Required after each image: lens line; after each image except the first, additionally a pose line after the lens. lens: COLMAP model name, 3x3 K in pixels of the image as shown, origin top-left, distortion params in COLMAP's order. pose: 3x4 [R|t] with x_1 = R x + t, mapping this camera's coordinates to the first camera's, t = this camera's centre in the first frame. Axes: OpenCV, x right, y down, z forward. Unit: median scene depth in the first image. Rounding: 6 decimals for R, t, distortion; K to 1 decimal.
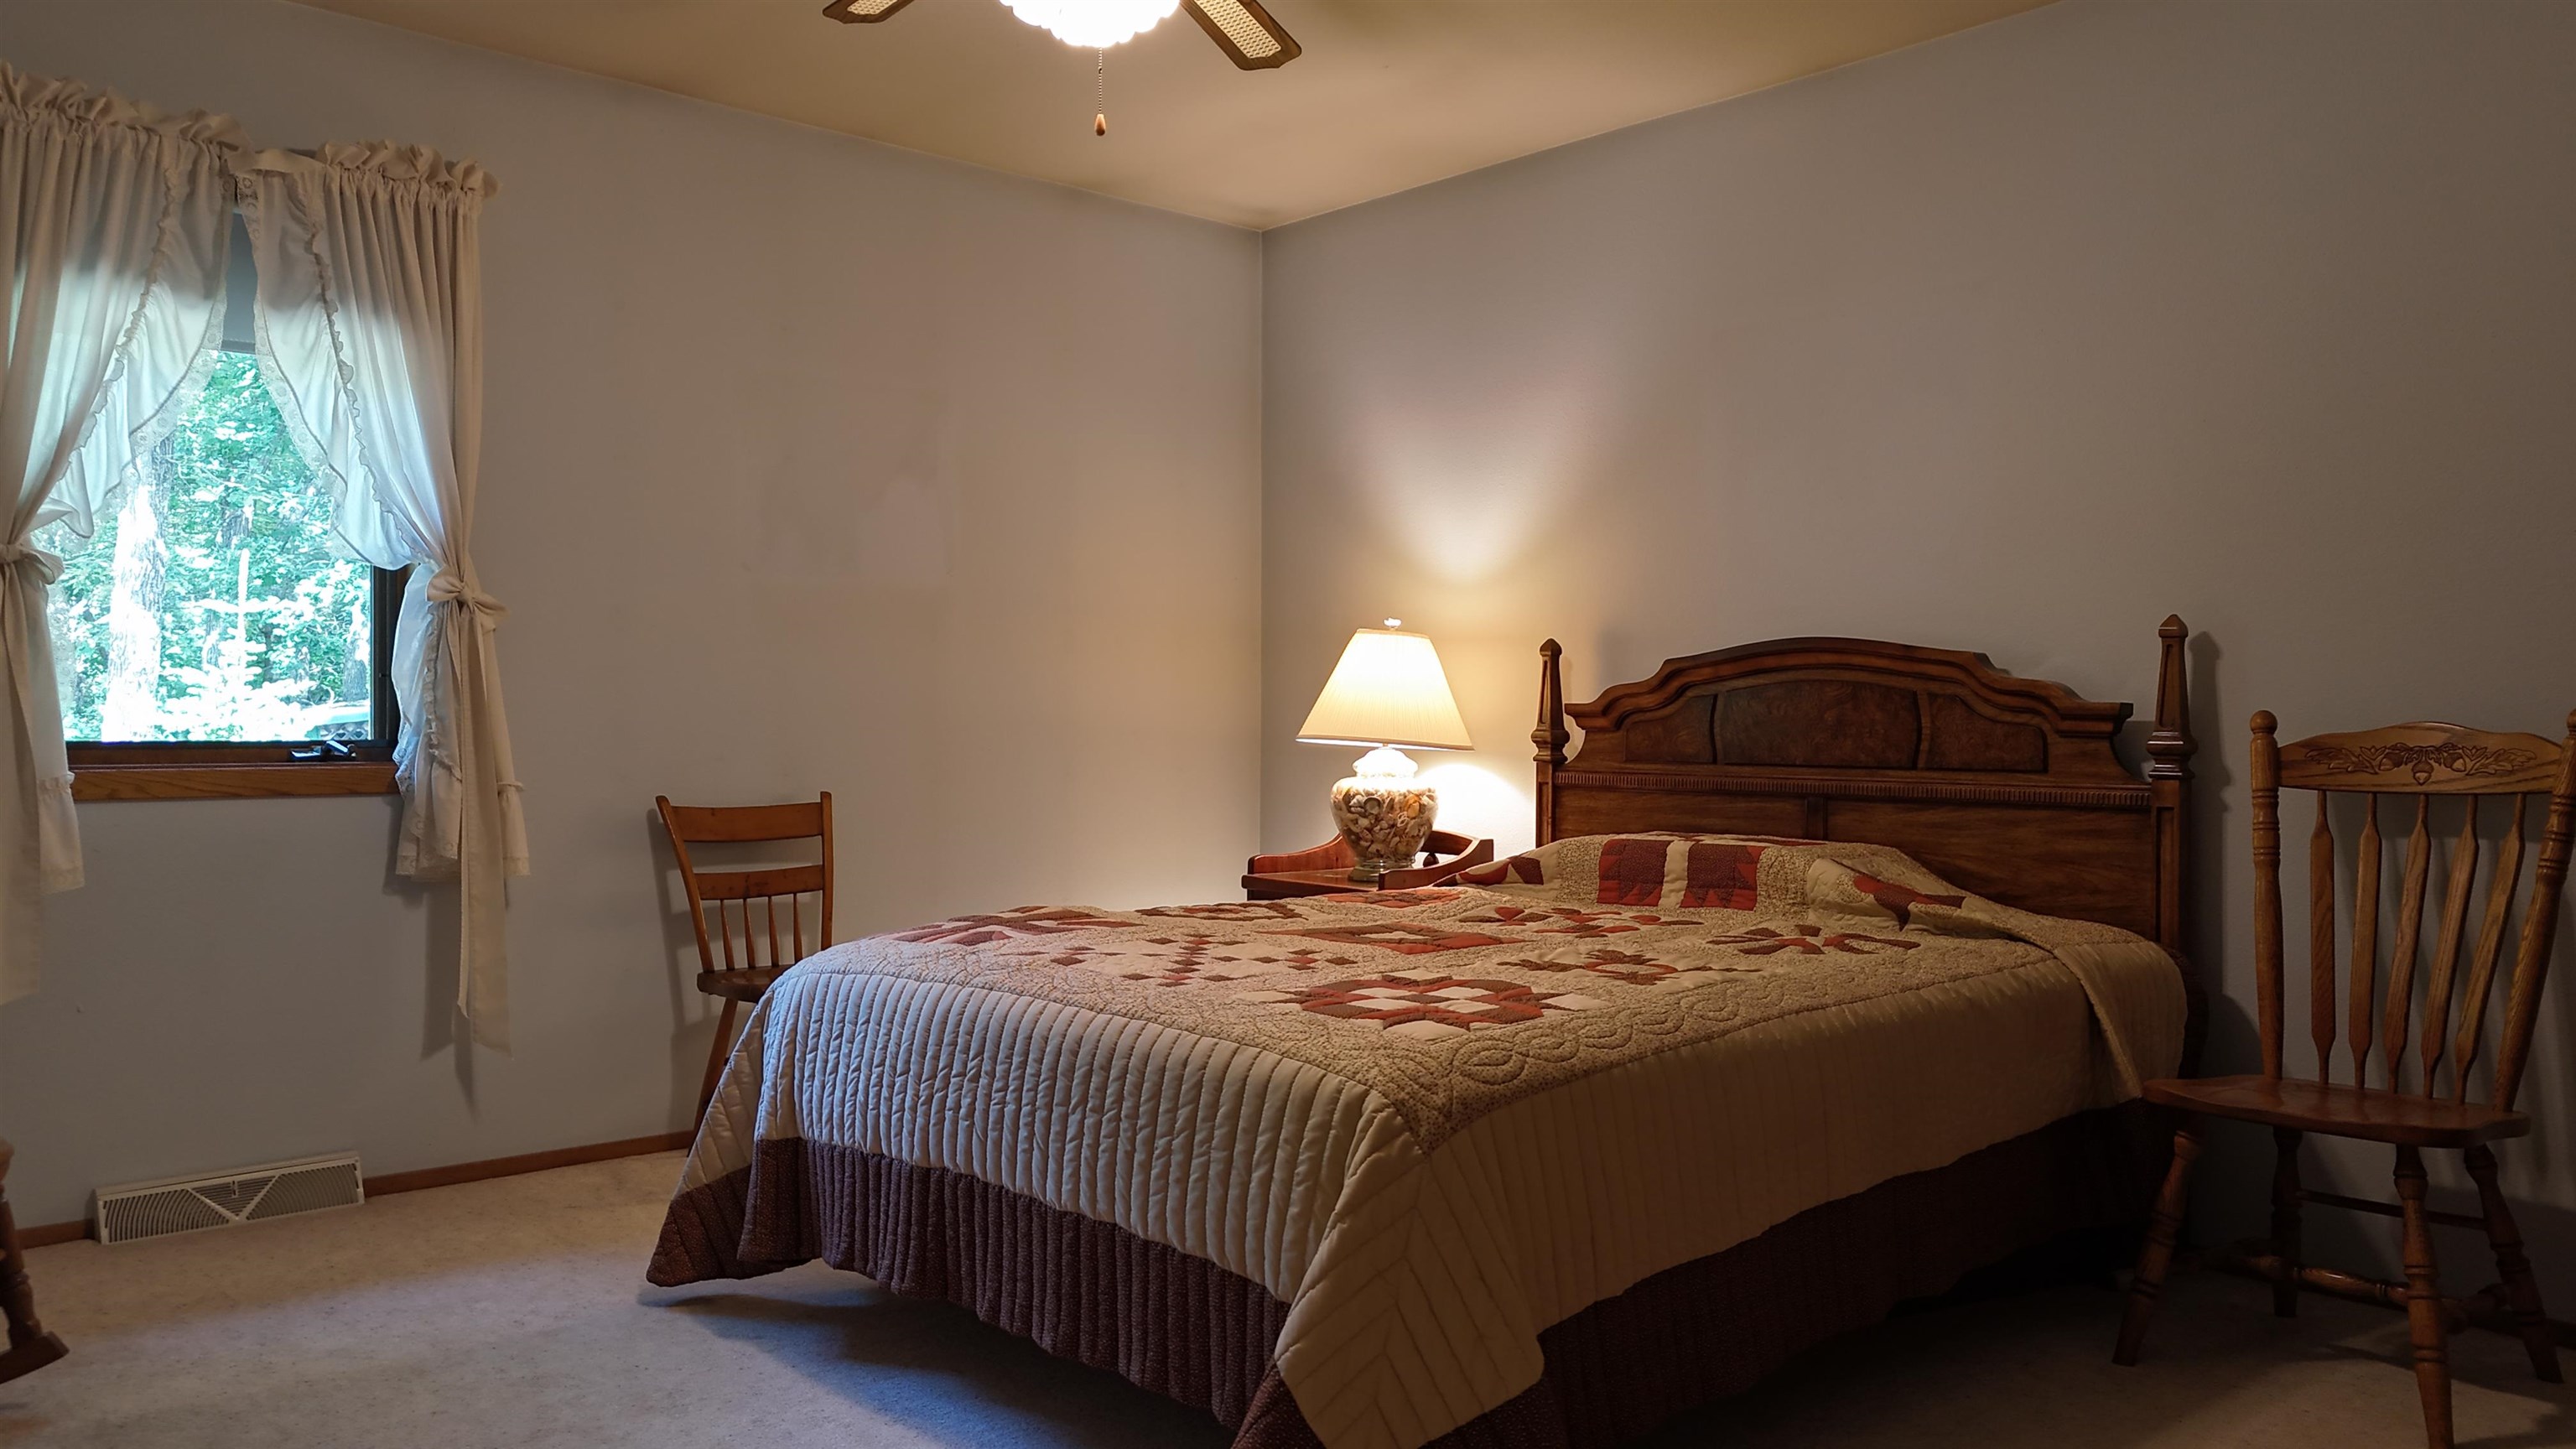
lens RADIAL K [[1887.0, 0, 1292.1], [0, 1887.0, 818.3], [0, 0, 1]] dist [0.046619, 0.002017]
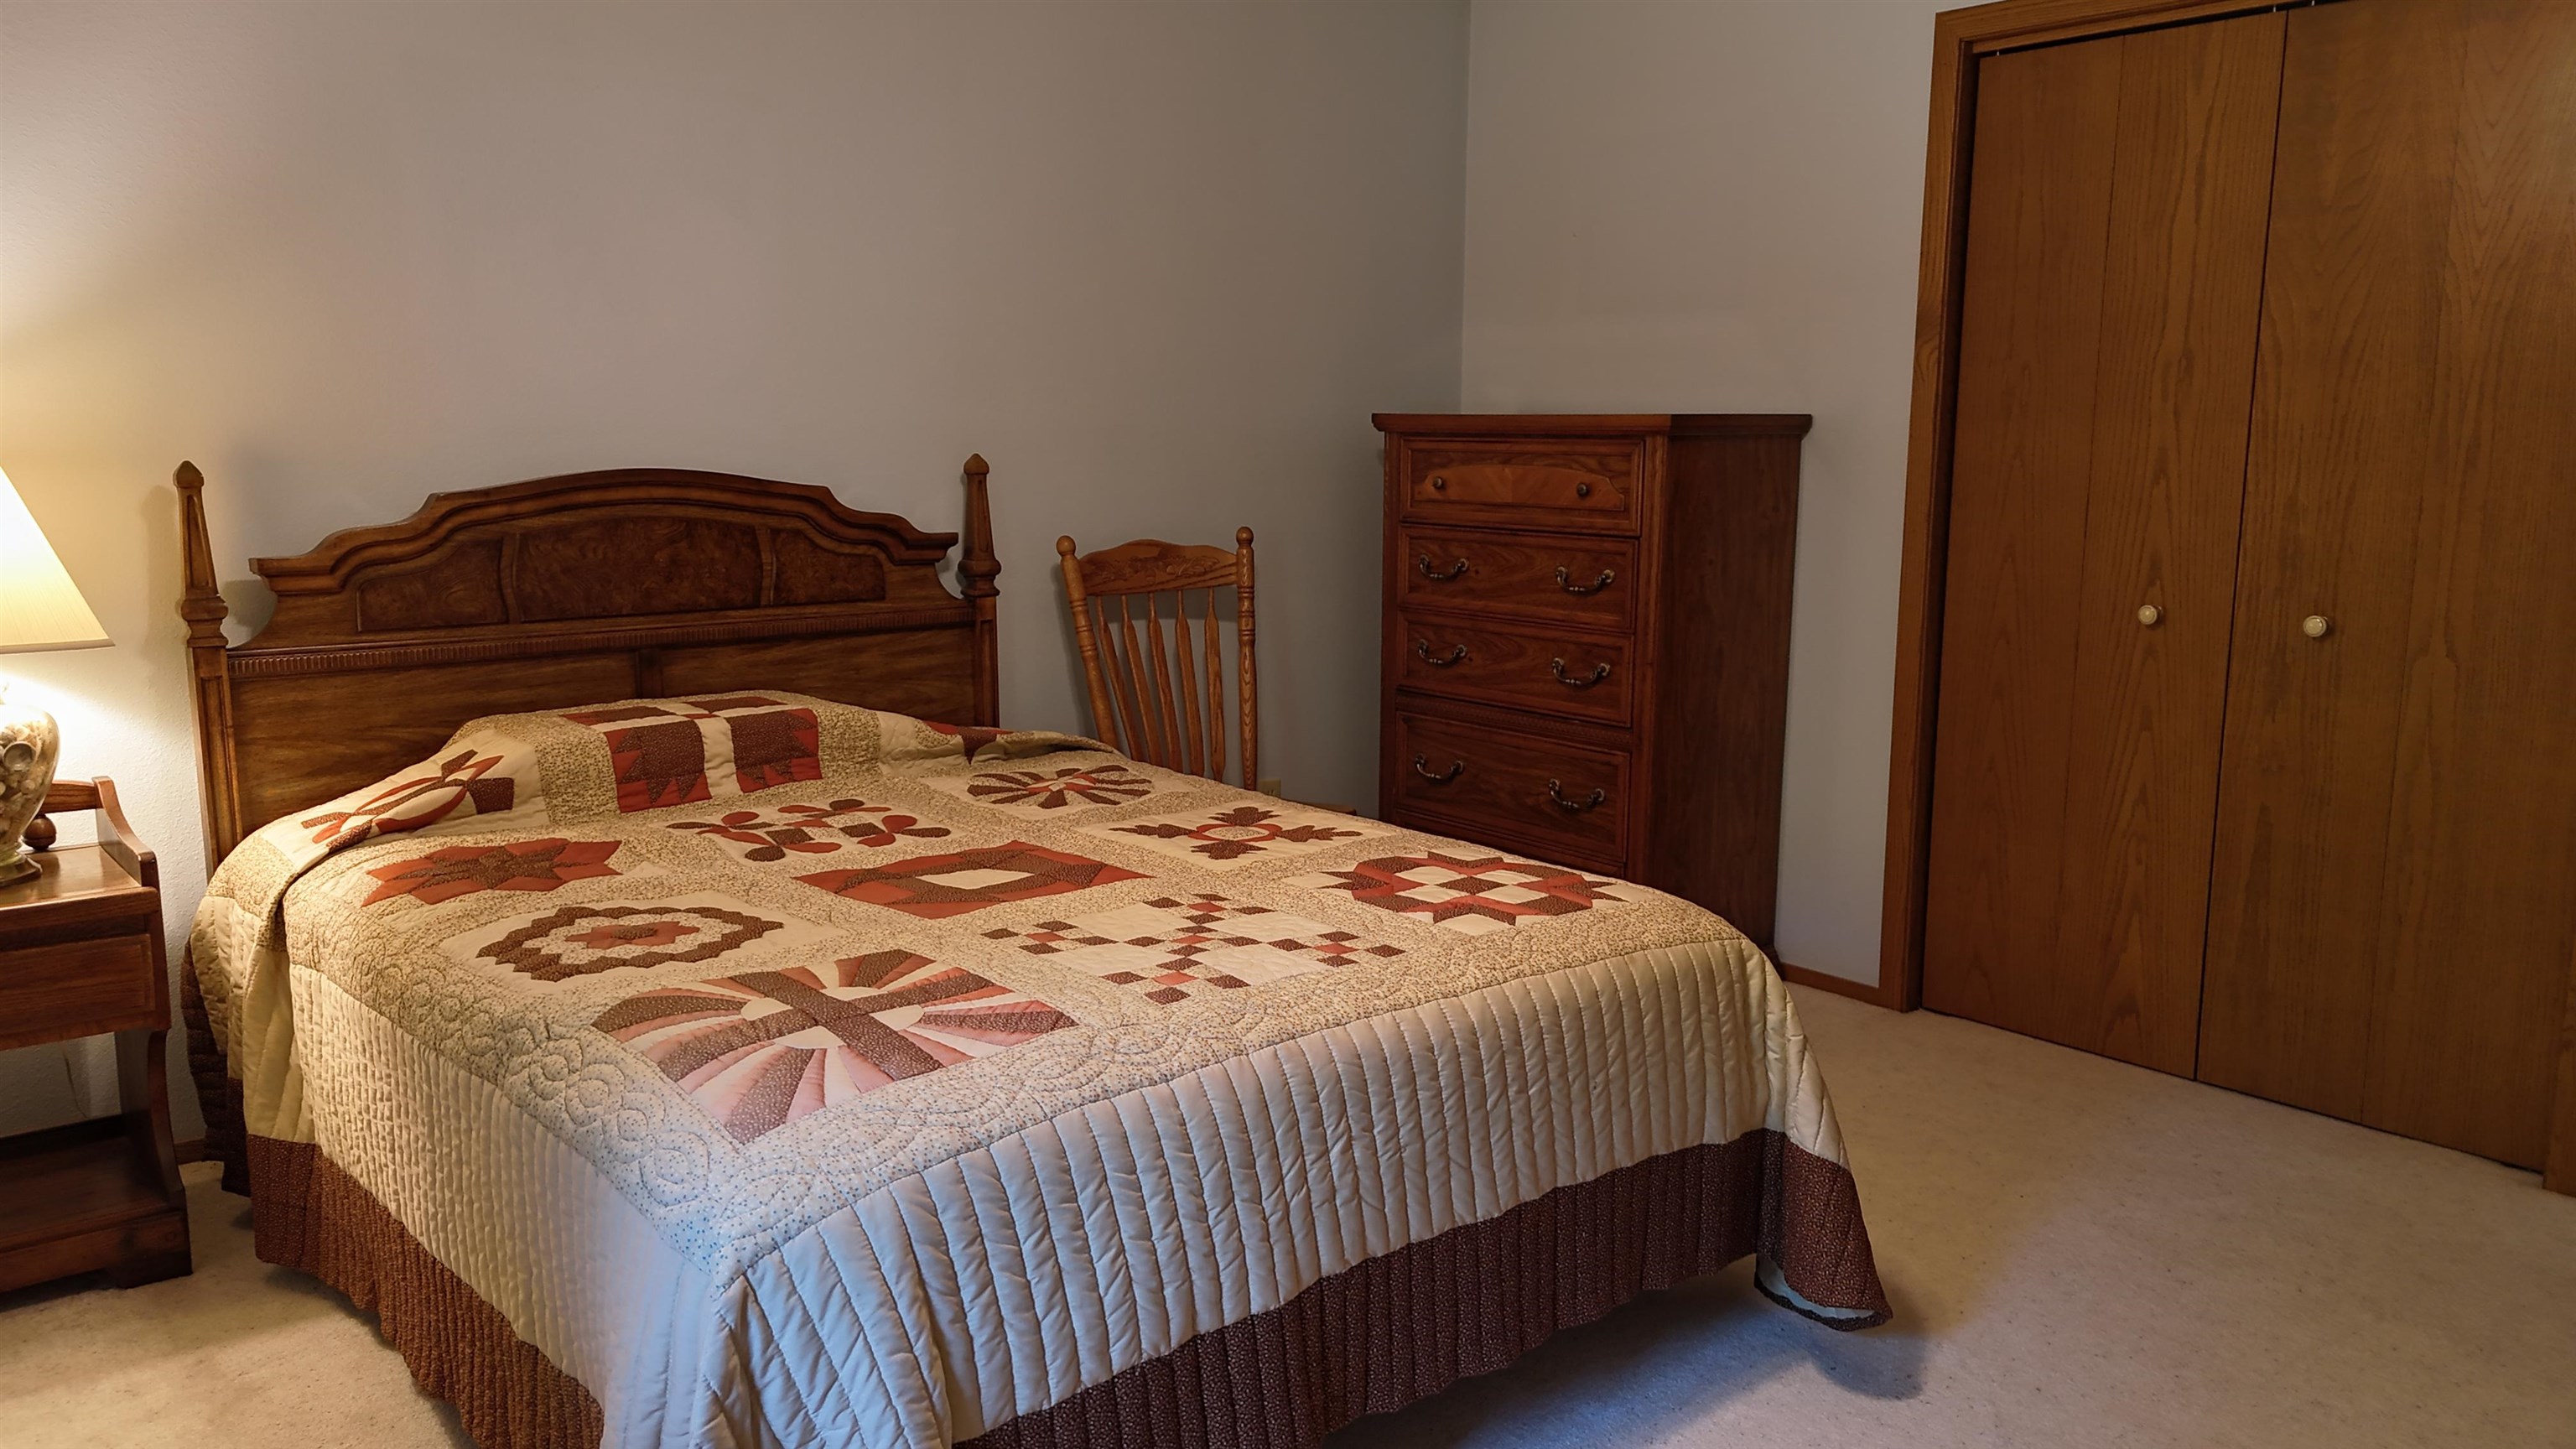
lens RADIAL K [[1899.6, 0, 1288.0], [0, 1899.6, 724.5], [0, 0, 1]] dist [0.078195, -0.000150]
pose [[0.020520, -0.161122, 0.986721, -0.639035], [0.055508, 0.985590, 0.159783, -0.108069], [-0.998247, 0.051492, 0.029167, 0.706751]]
